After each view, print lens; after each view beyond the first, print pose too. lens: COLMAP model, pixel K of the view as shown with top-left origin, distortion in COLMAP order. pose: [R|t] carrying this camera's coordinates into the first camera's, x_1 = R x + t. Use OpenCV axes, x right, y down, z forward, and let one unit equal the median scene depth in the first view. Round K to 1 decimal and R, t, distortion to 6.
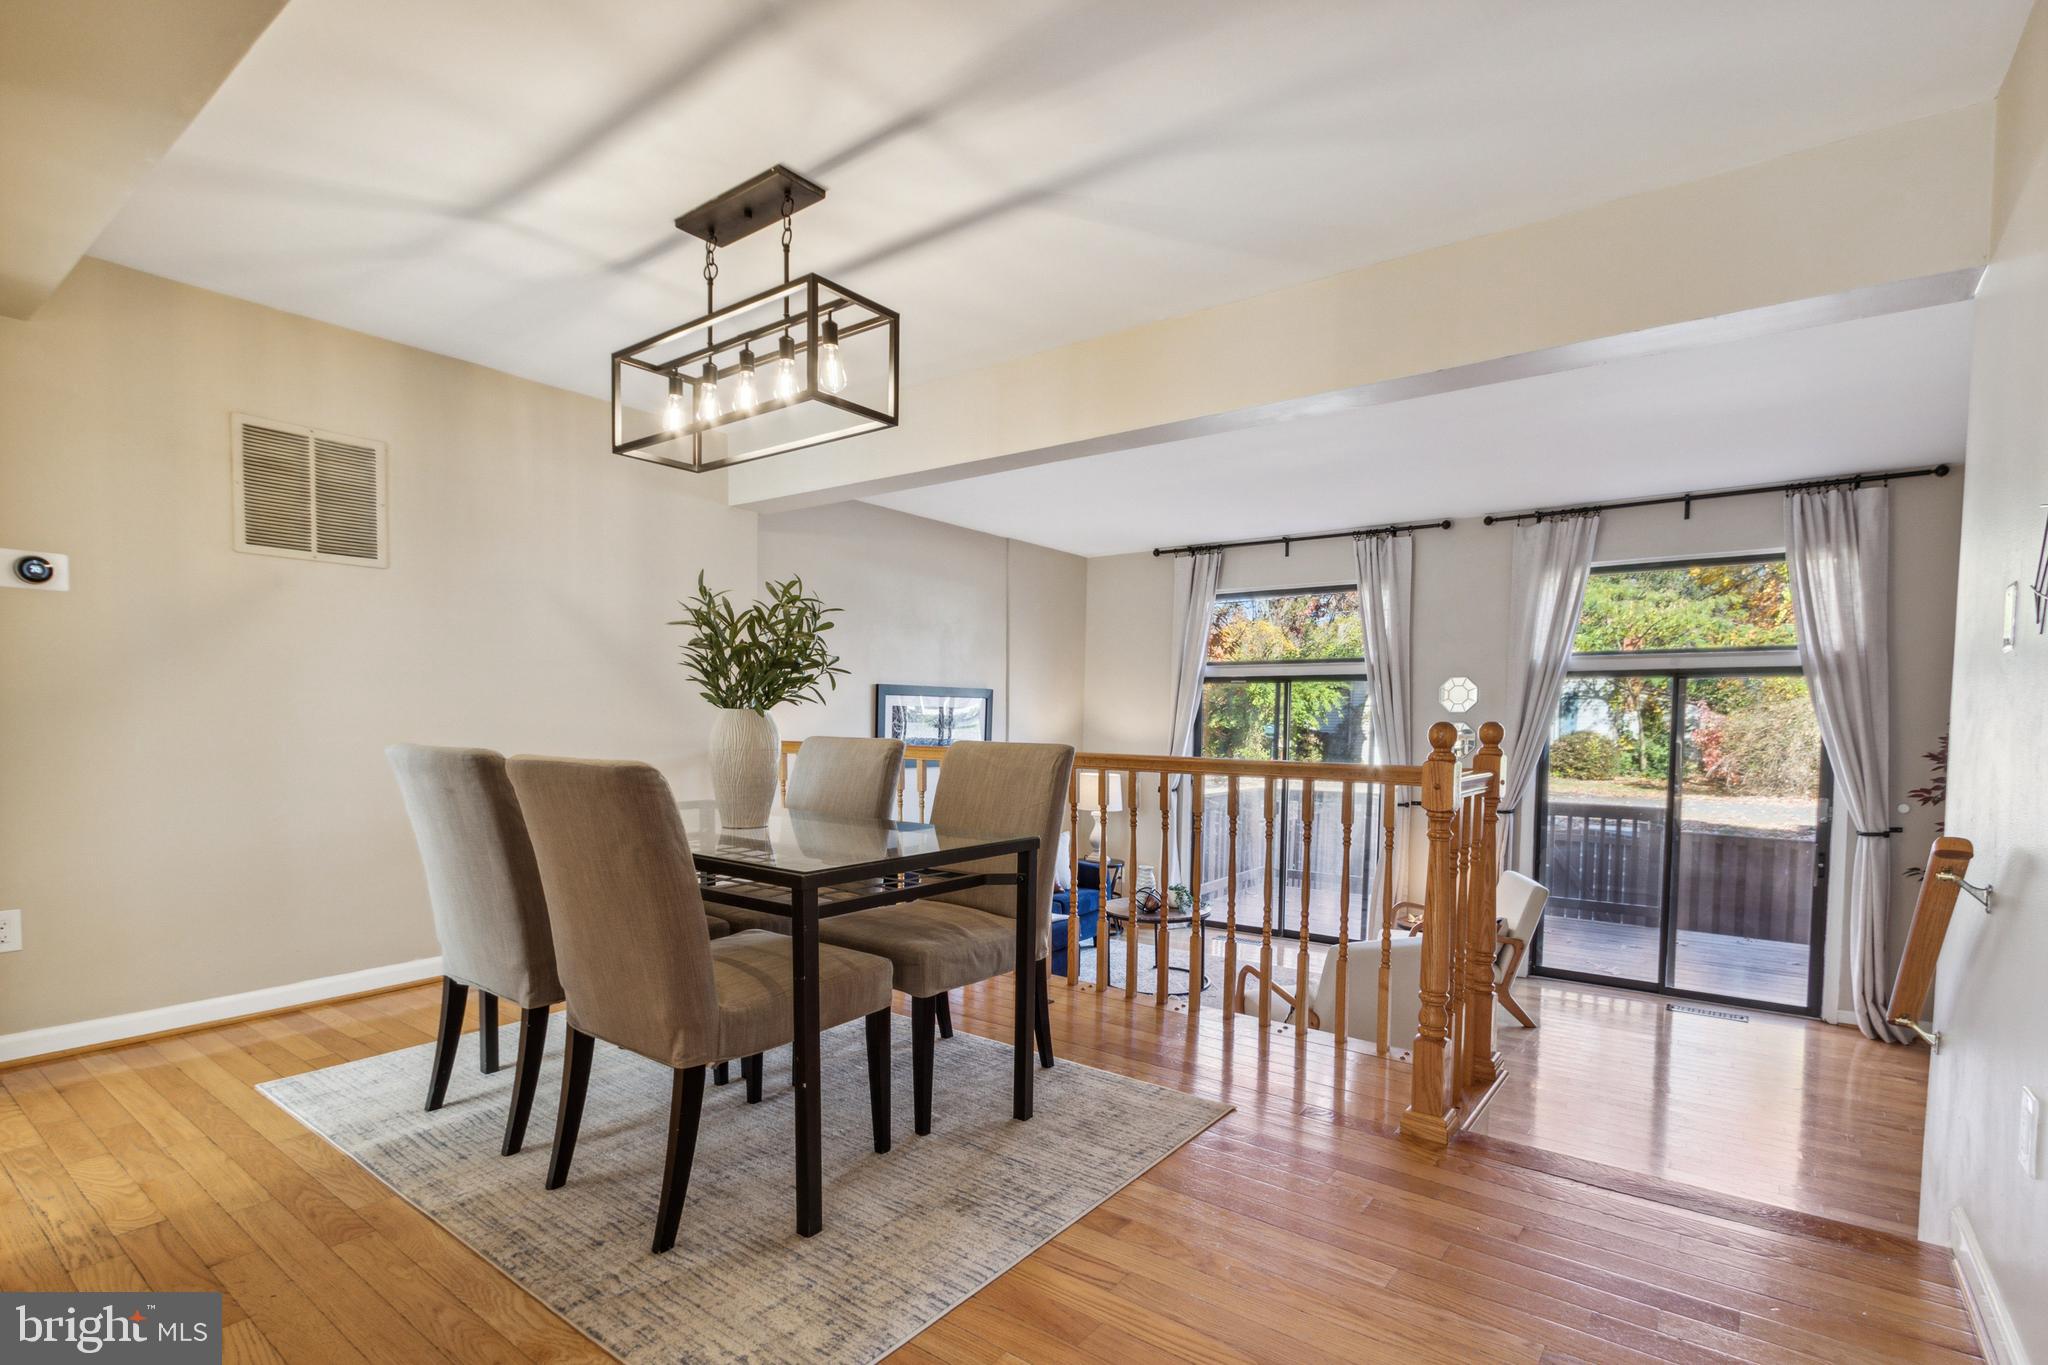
lens RADIAL K [[977.8, 0, 1032.9], [0, 977.8, 760.5], [0, 0, 1]] dist [0.001093, 0.000003]
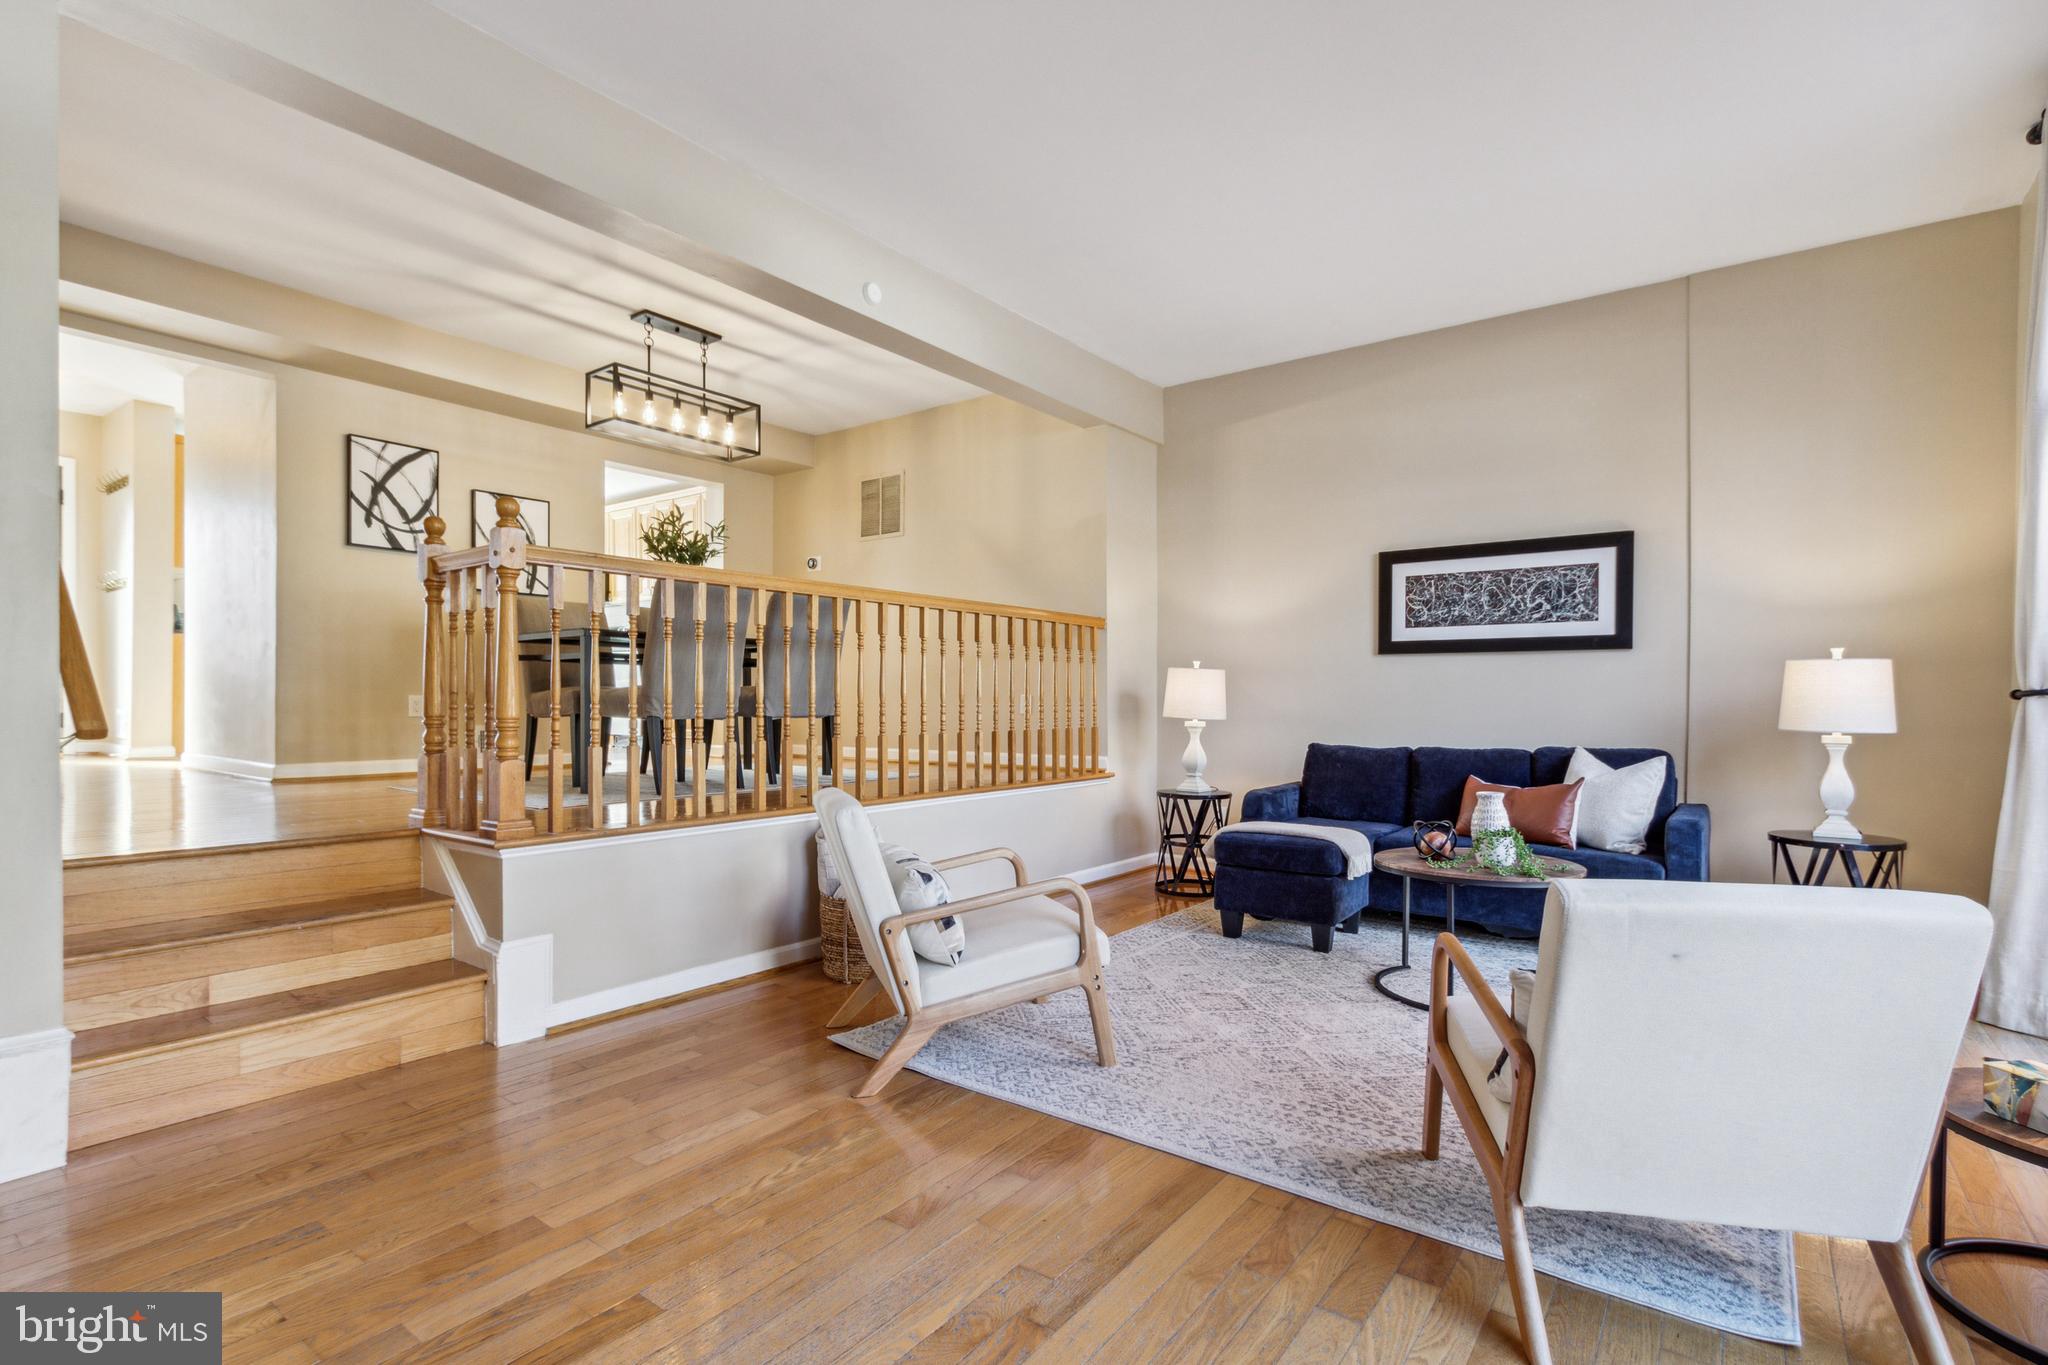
lens RADIAL K [[954.8, 0, 1016.2], [0, 954.8, 702.6], [0, 0, 1]] dist [0.000113, -0.000500]
pose [[-0.008824, -0.006576, -0.999939, 1.551989], [-0.050190, 0.998721, -0.006125, 0.167003], [0.998701, 0.050133, -0.009143, 1.647490]]
